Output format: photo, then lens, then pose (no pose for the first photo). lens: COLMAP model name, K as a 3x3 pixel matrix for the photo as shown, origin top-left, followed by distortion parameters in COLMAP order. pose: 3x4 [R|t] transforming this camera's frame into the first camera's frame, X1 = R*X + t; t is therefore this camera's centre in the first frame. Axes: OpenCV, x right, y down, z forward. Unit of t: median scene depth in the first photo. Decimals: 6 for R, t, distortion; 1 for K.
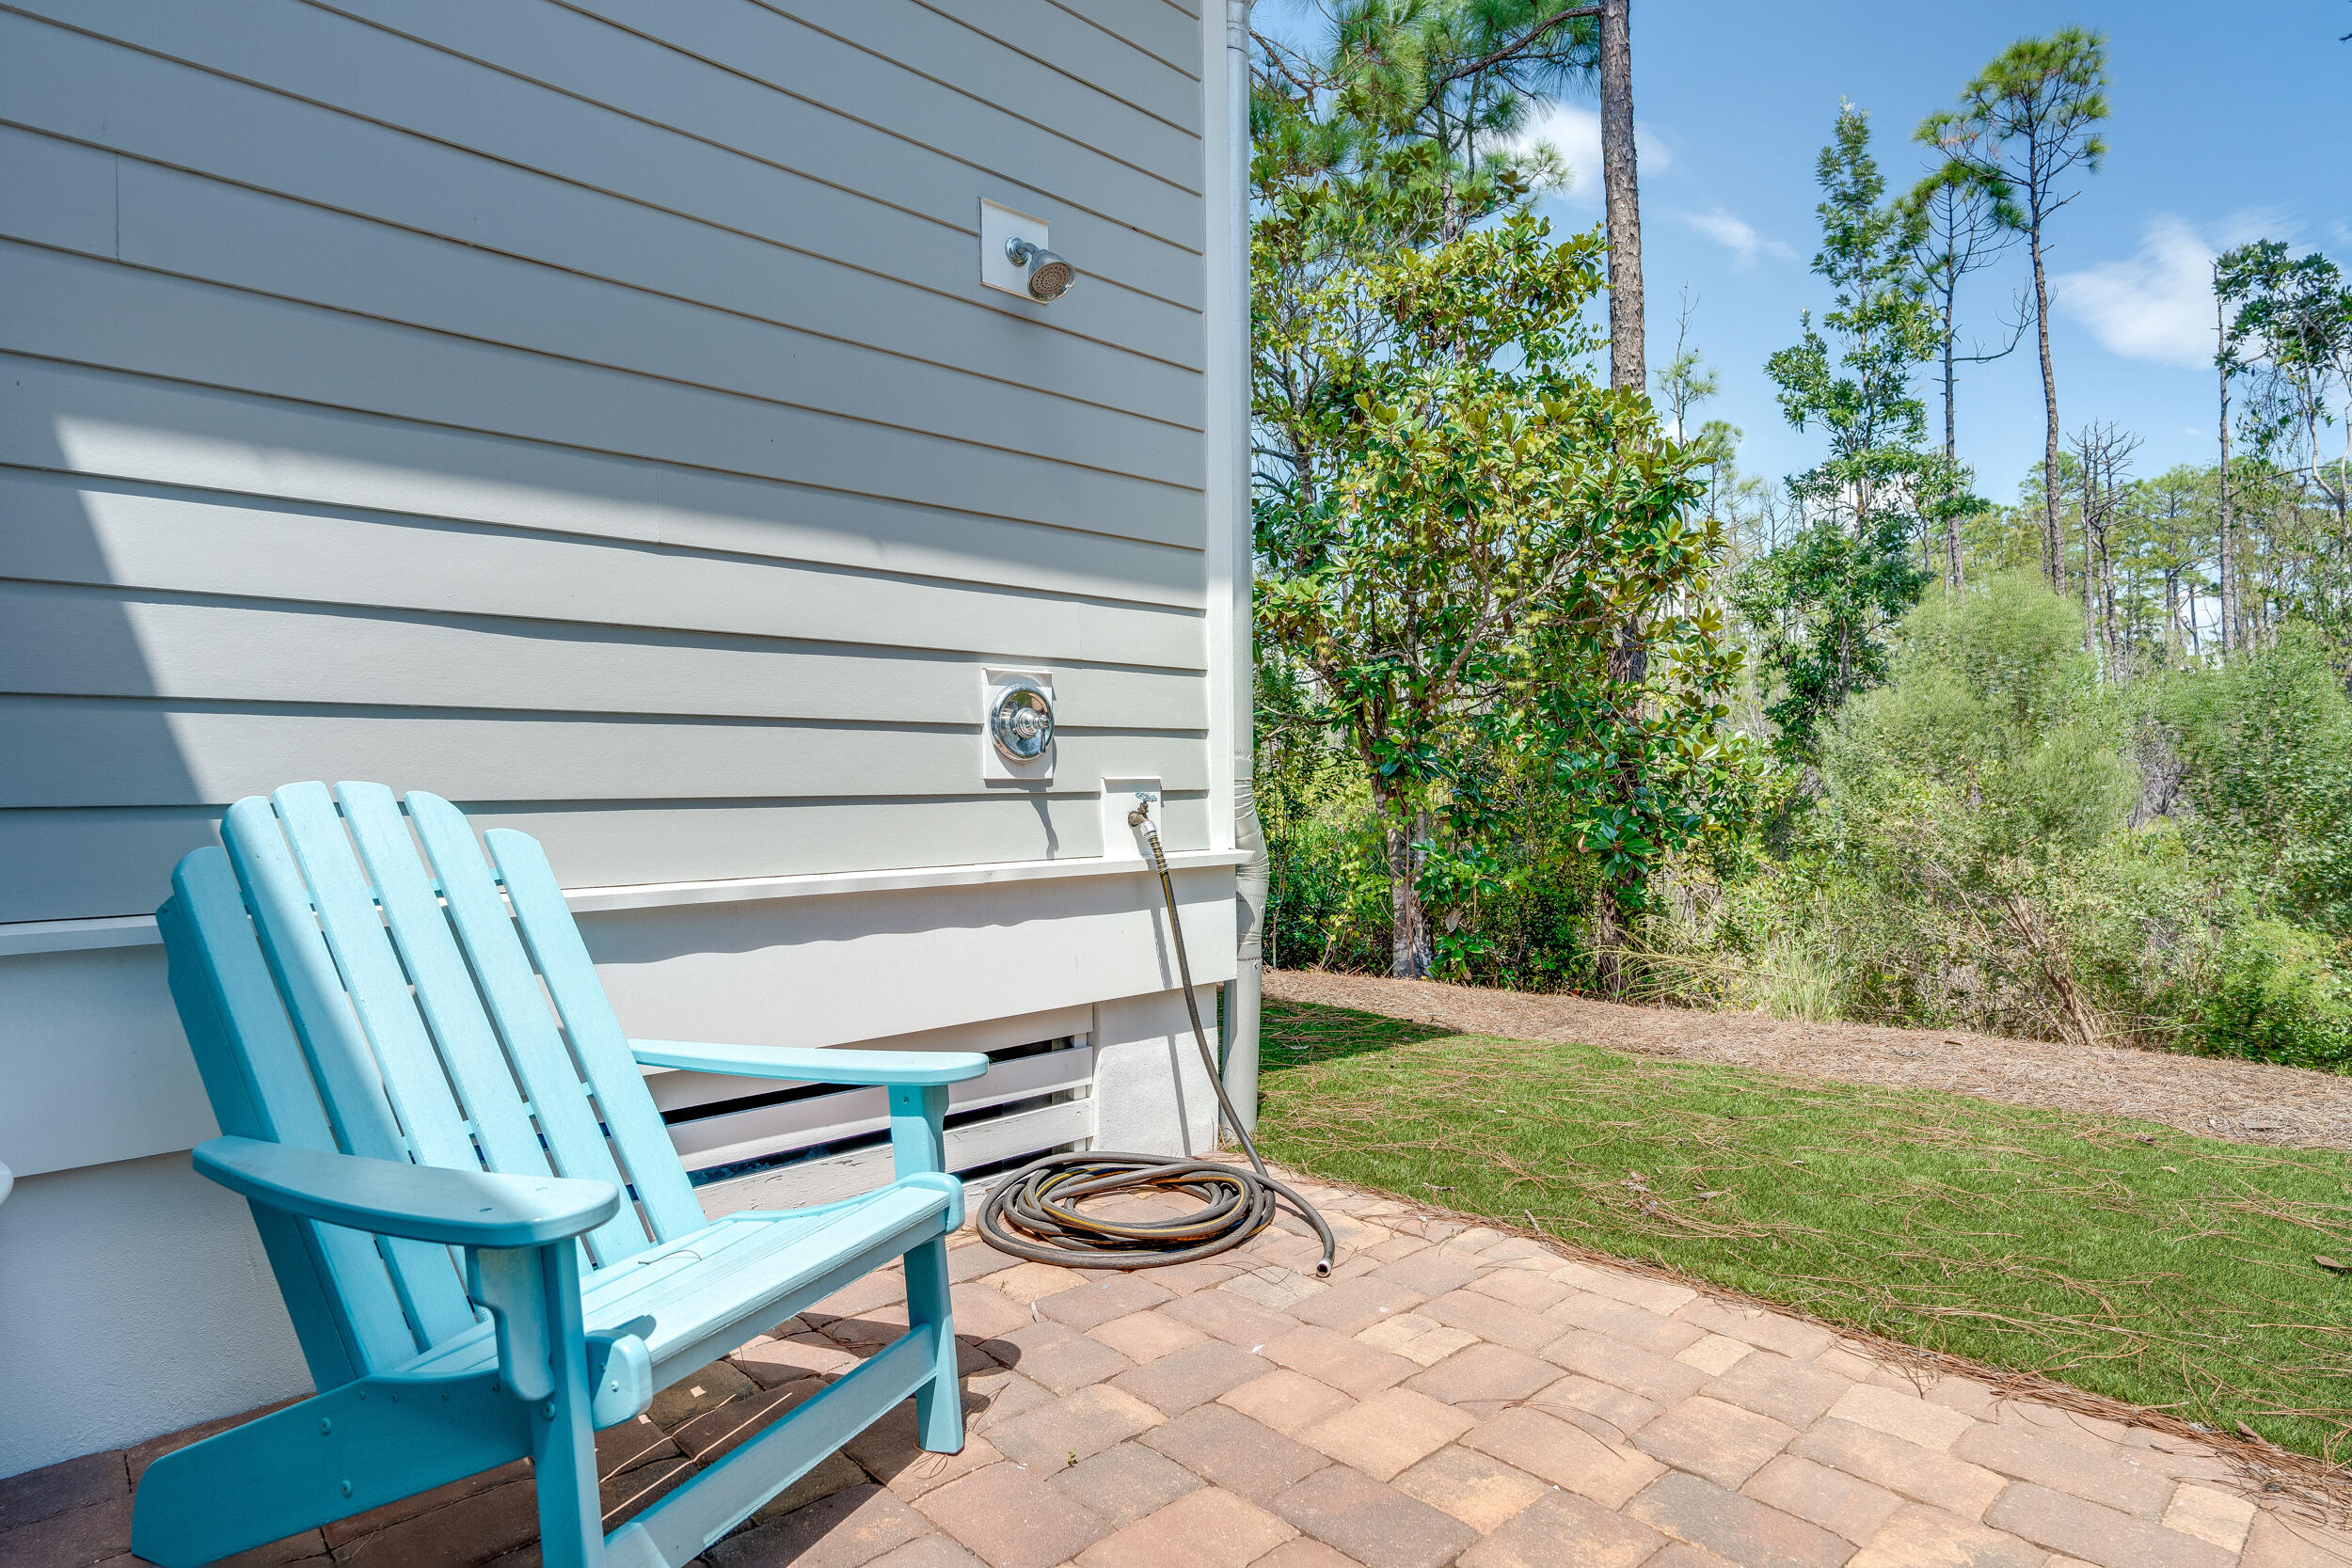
lens RADIAL K [[1273.5, 0, 1169.4], [0, 1273.5, 783.8], [0, 0, 1]] dist [0.007353, 0.005392]
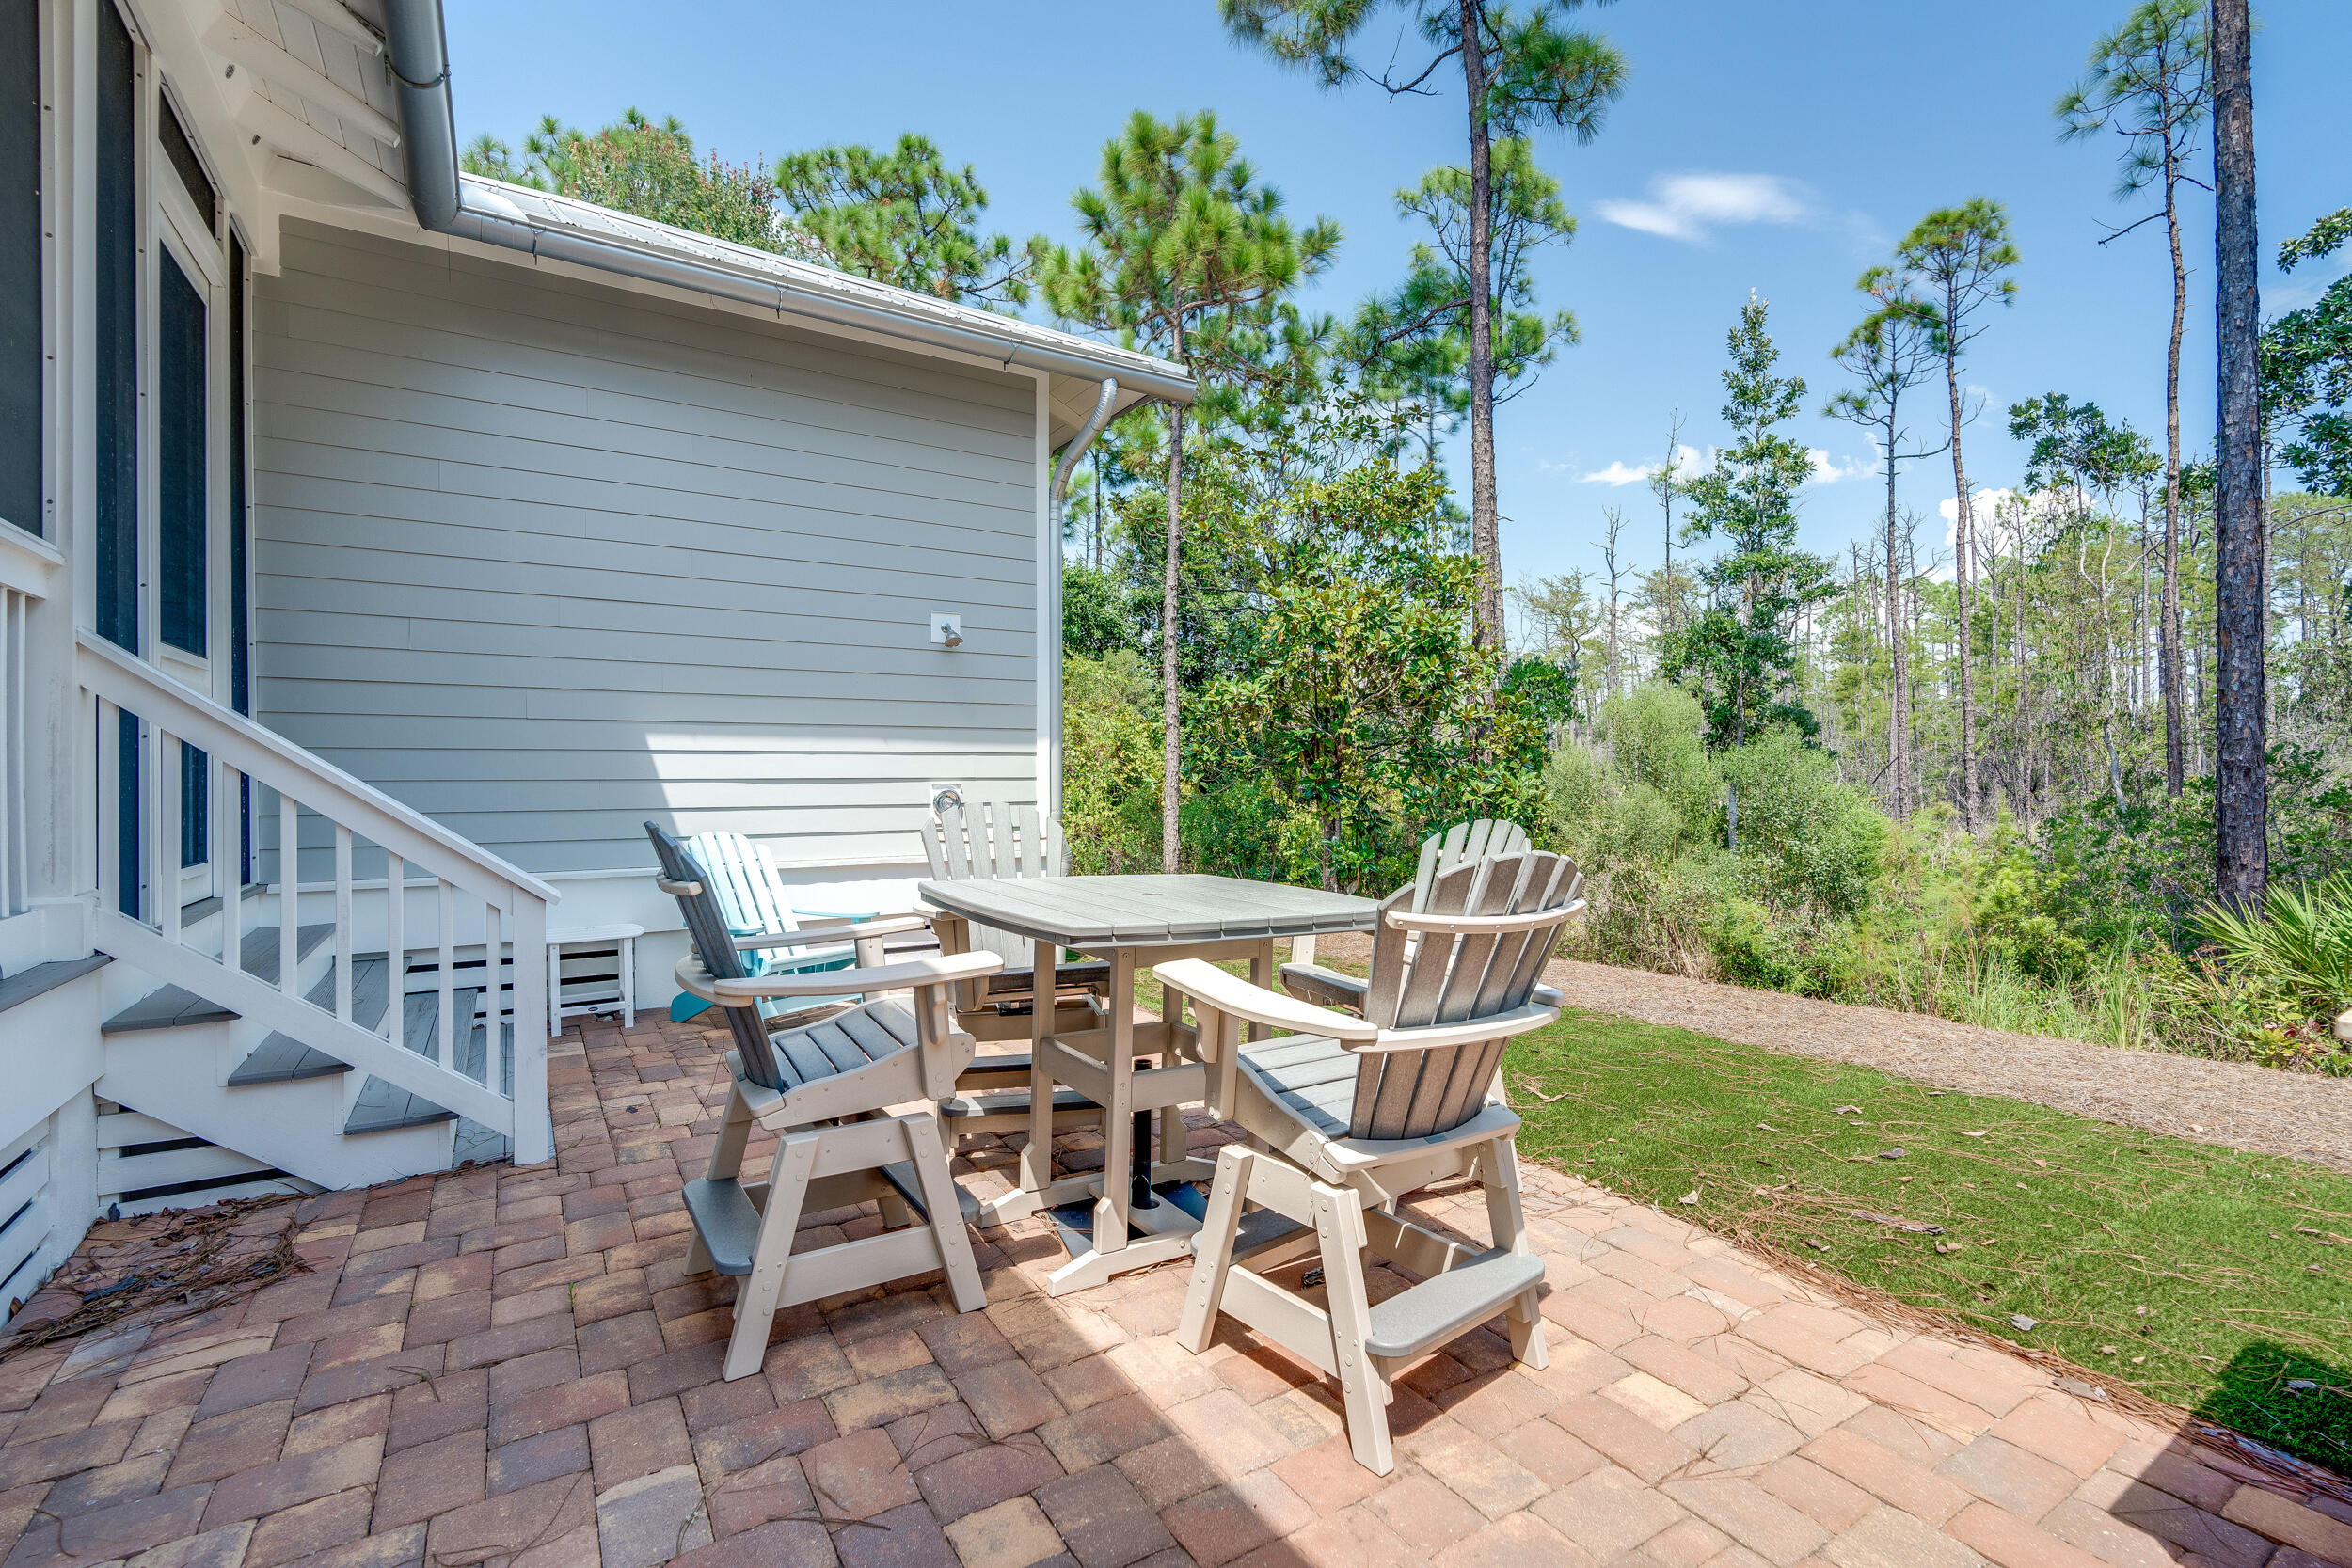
lens RADIAL K [[1067.7, 0, 1176.4], [0, 1067.7, 779.4], [0, 0, 1]] dist [0.004140, -0.000777]
pose [[0.982436, 0.006393, -0.186489, 0.153578], [-0.005554, 0.999972, 0.005025, -0.021855], [0.186516, -0.003901, 0.982444, -0.220581]]
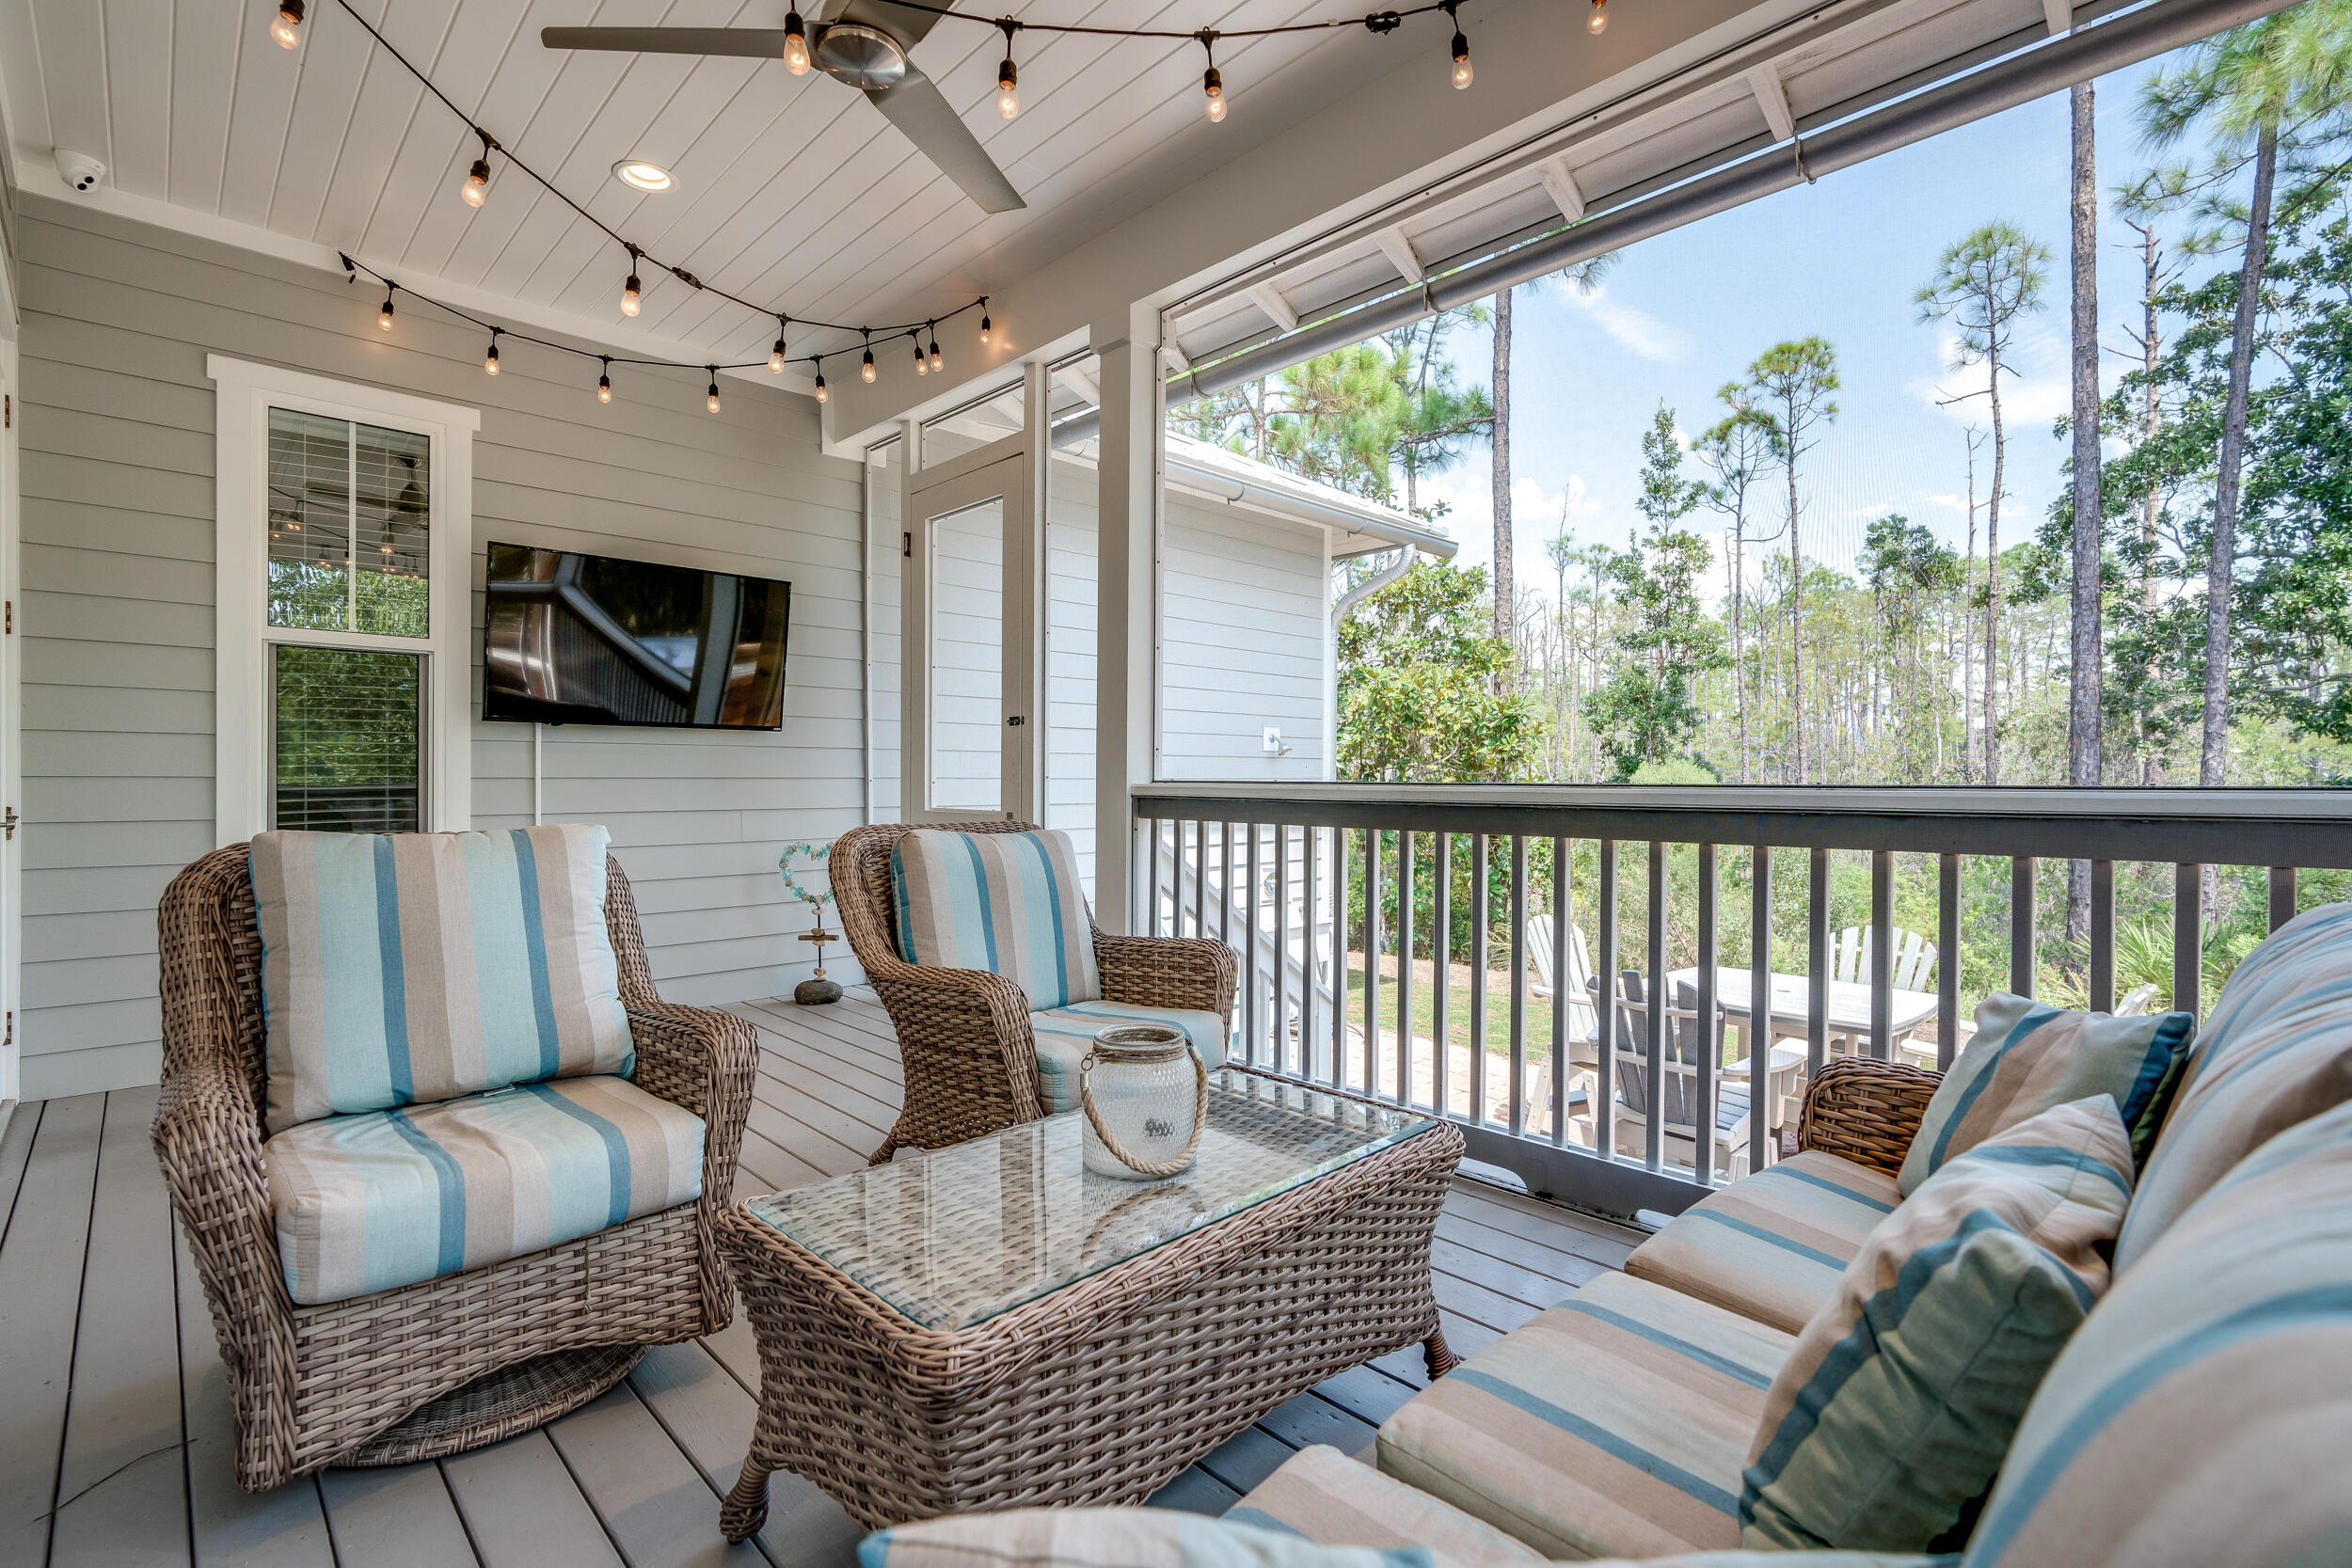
lens RADIAL K [[1067.7, 0, 1180.2], [0, 1067.7, 785.6], [0, 0, 1]] dist [0.004140, -0.000777]
pose [[0.999806, 0.016772, 0.010302, -0.074276], [-0.016912, 0.999764, 0.013636, -0.065082], [-0.010071, -0.013808, 0.999854, -0.336134]]
